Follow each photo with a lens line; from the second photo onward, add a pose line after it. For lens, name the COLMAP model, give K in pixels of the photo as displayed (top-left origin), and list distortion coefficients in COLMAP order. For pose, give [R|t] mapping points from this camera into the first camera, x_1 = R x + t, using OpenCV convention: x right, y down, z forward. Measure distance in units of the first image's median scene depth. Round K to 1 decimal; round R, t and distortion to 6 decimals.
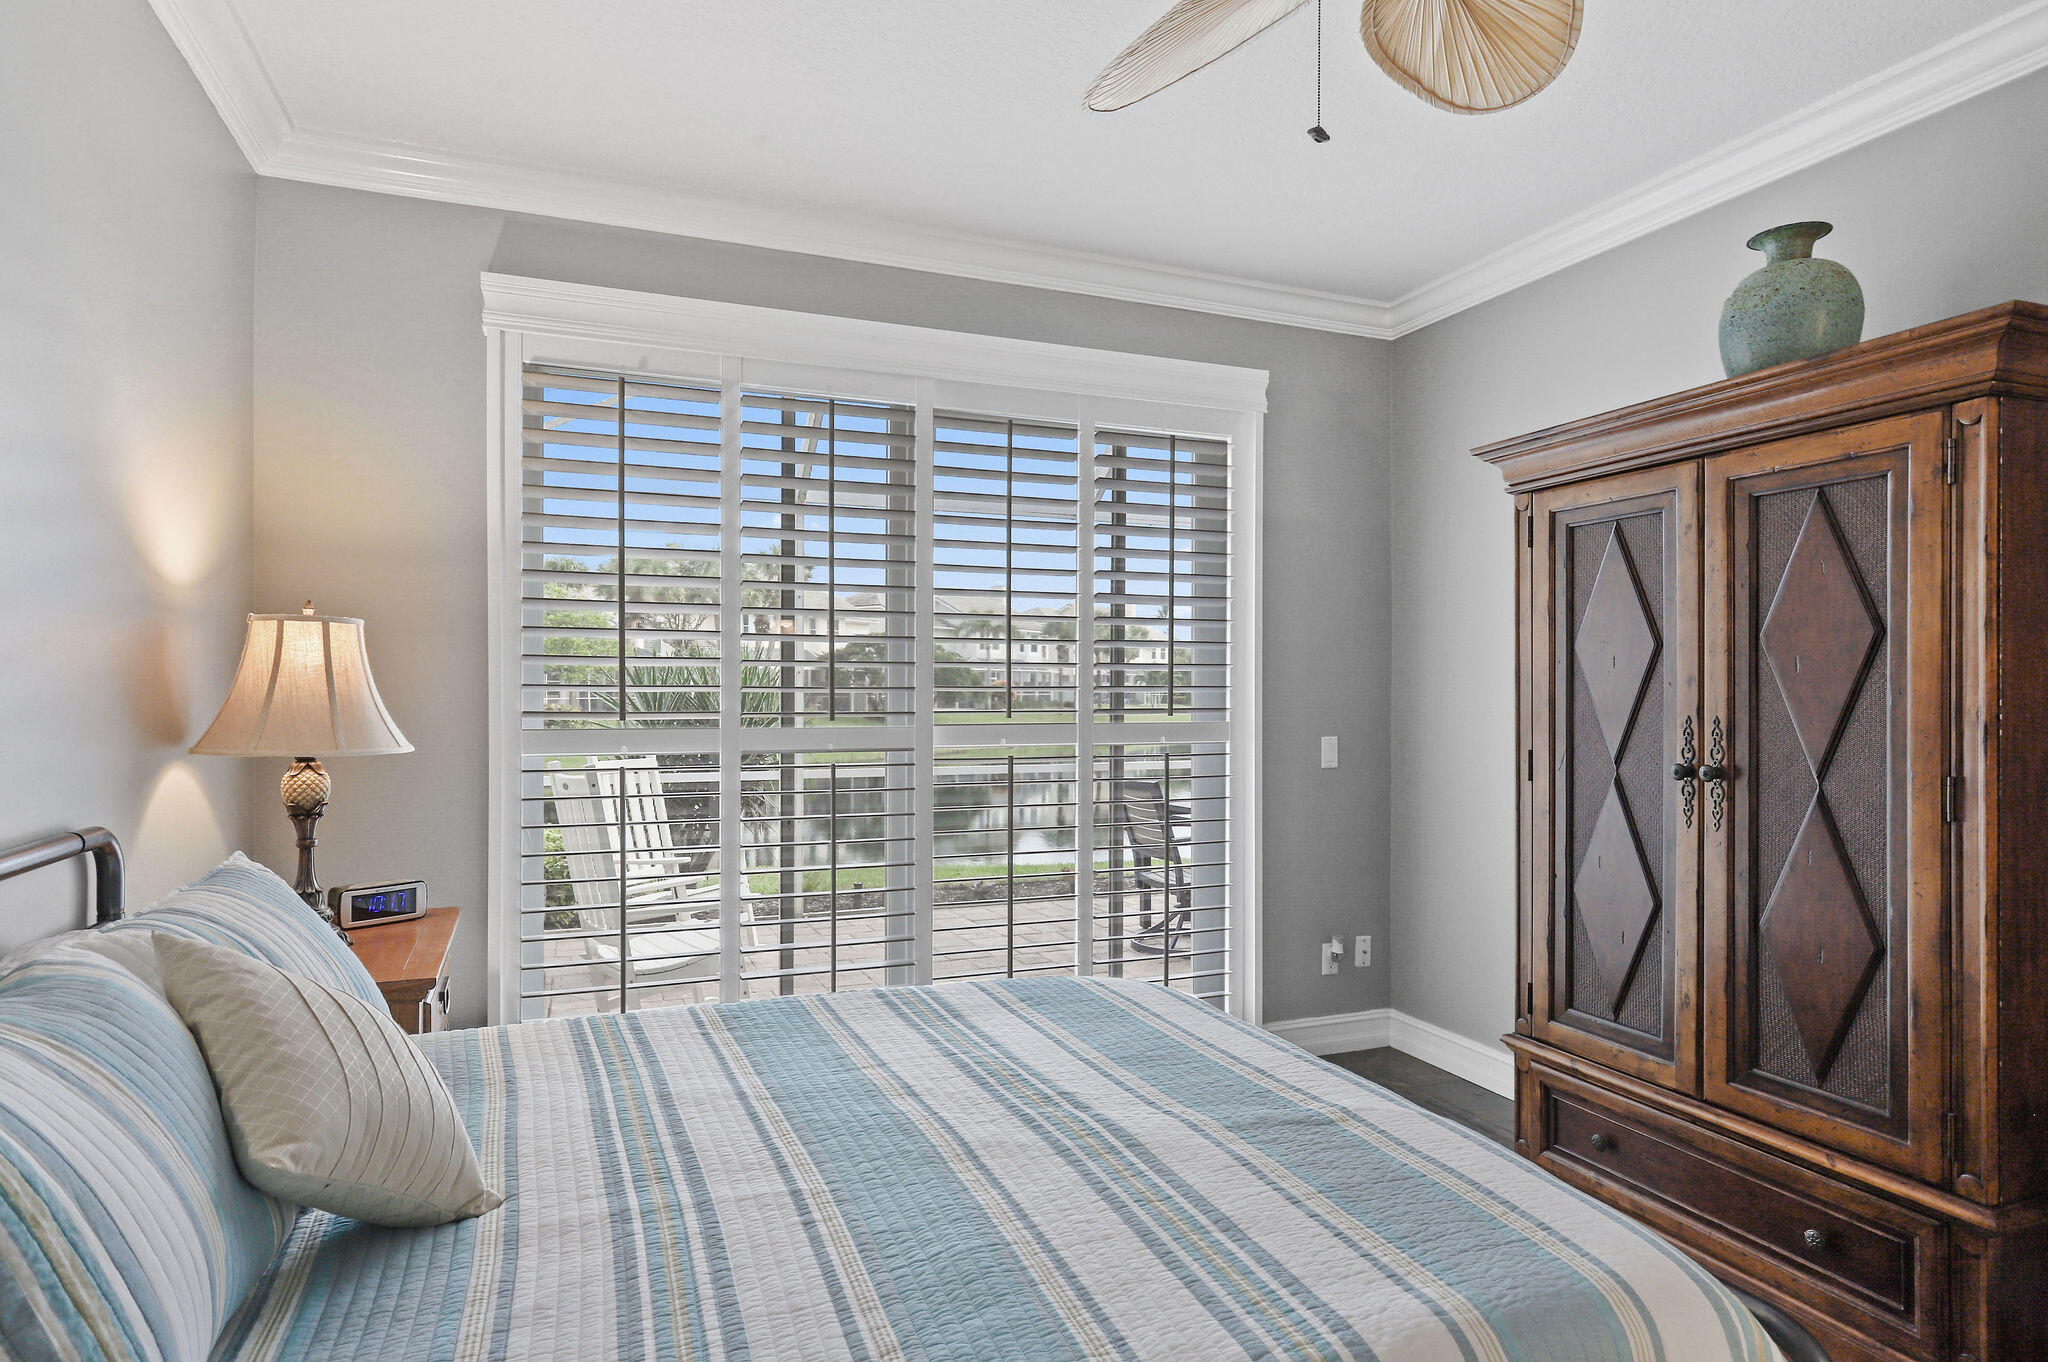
lens RADIAL K [[1097.0, 0, 1024.0], [0, 1097.0, 681.0], [0, 0, 1]] dist [0.002942, 0.001630]
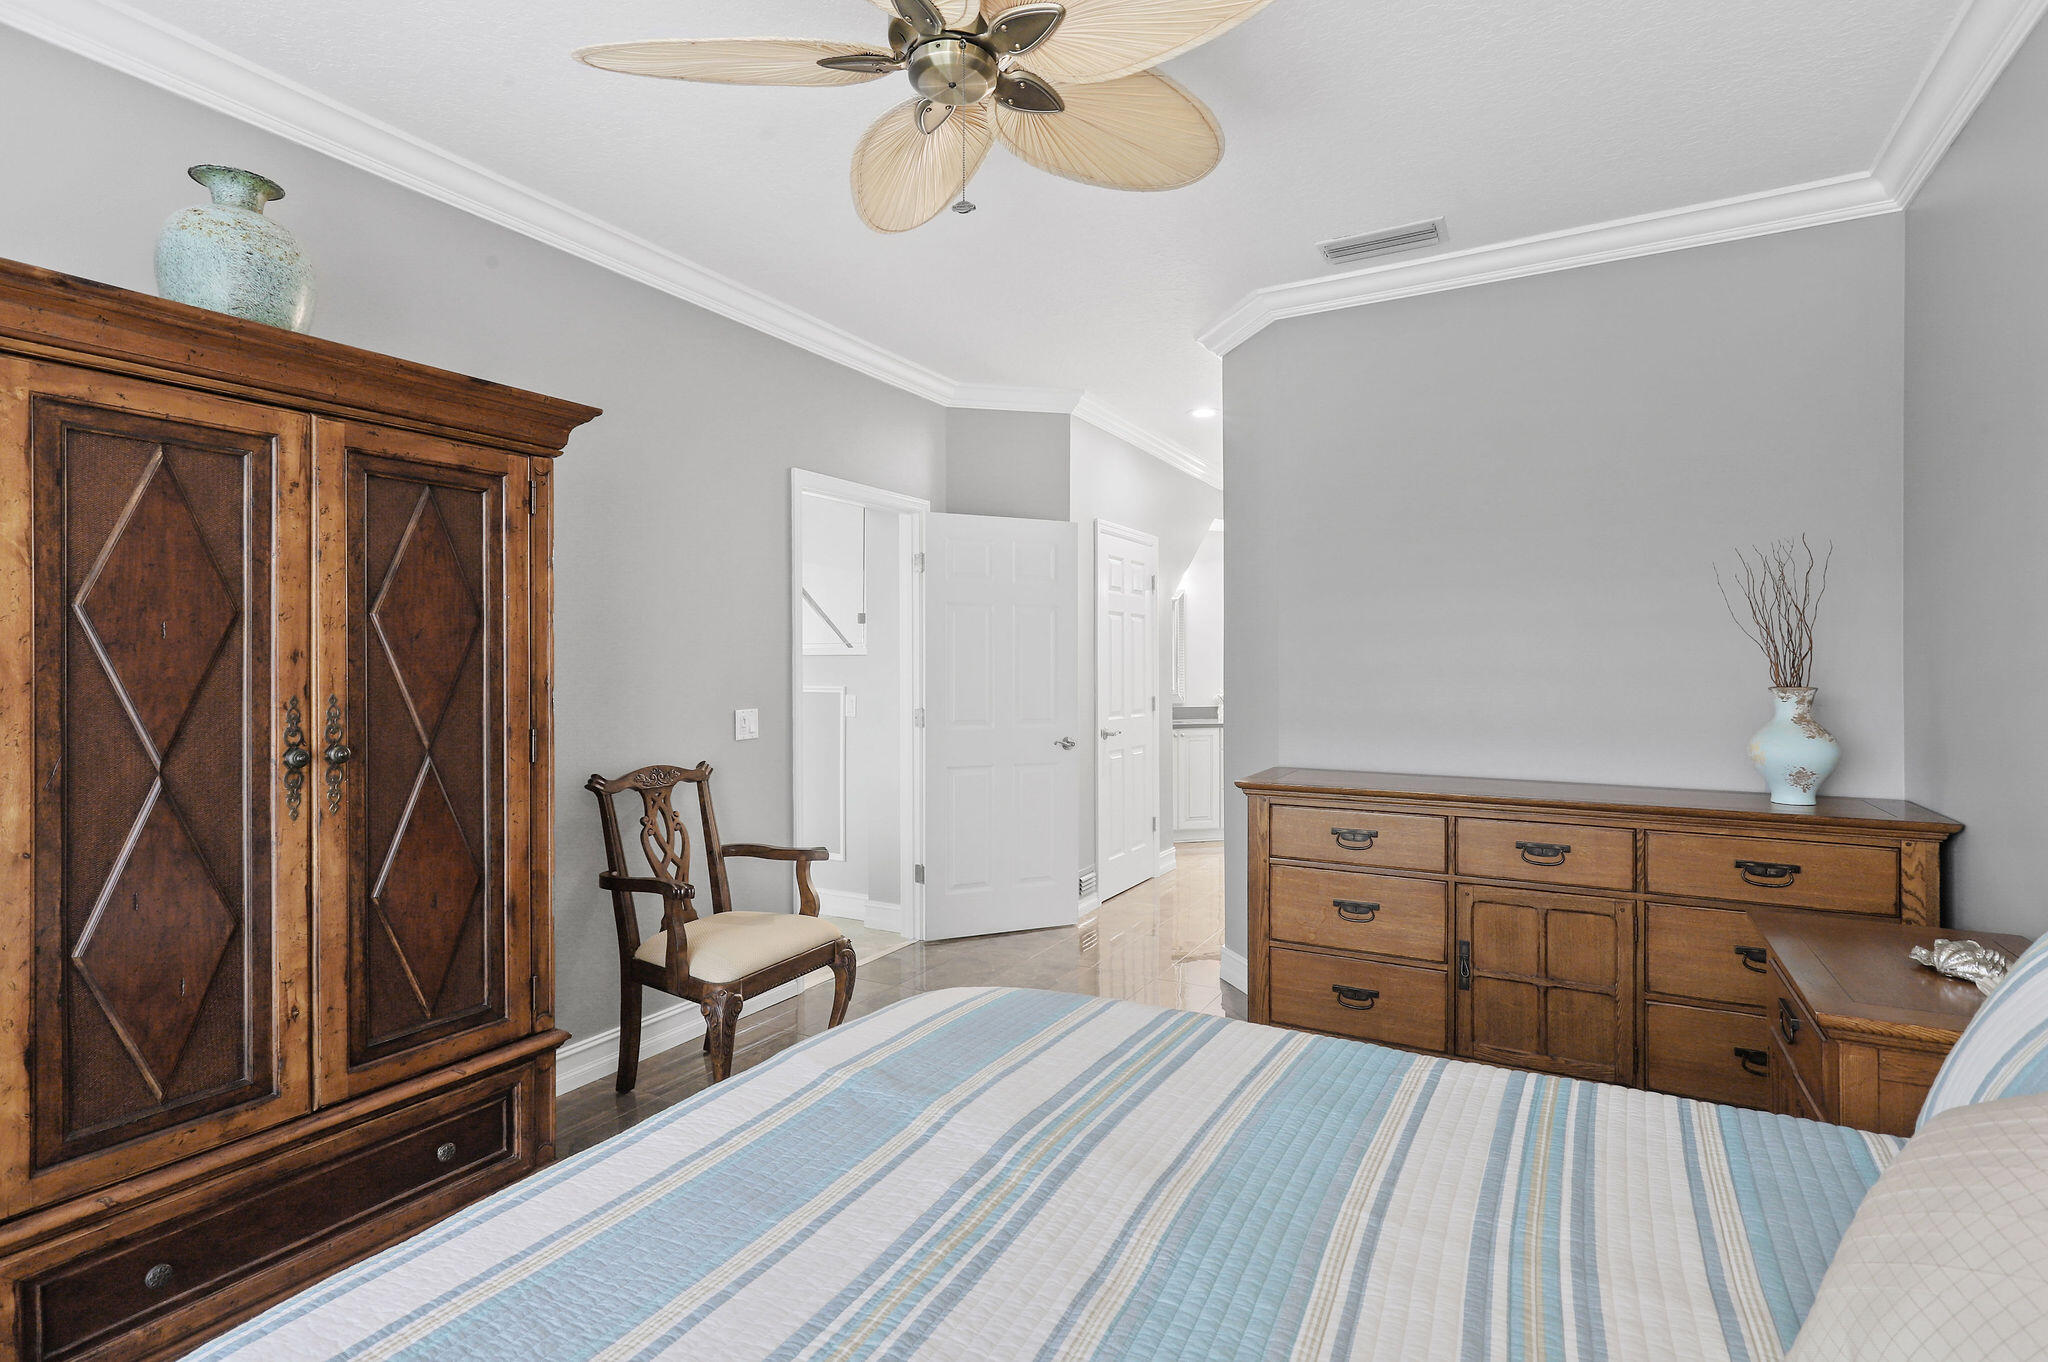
lens RADIAL K [[987.8, 0, 1024.0], [0, 987.8, 681.0], [0, 0, 1]] dist [0.024986, 0.000180]
pose [[-0.624145, -0.011783, 0.781219, -0.482778], [-0.008381, 0.999930, 0.008387, 0.010293], [-0.781263, -0.001313, -0.624200, 1.262116]]
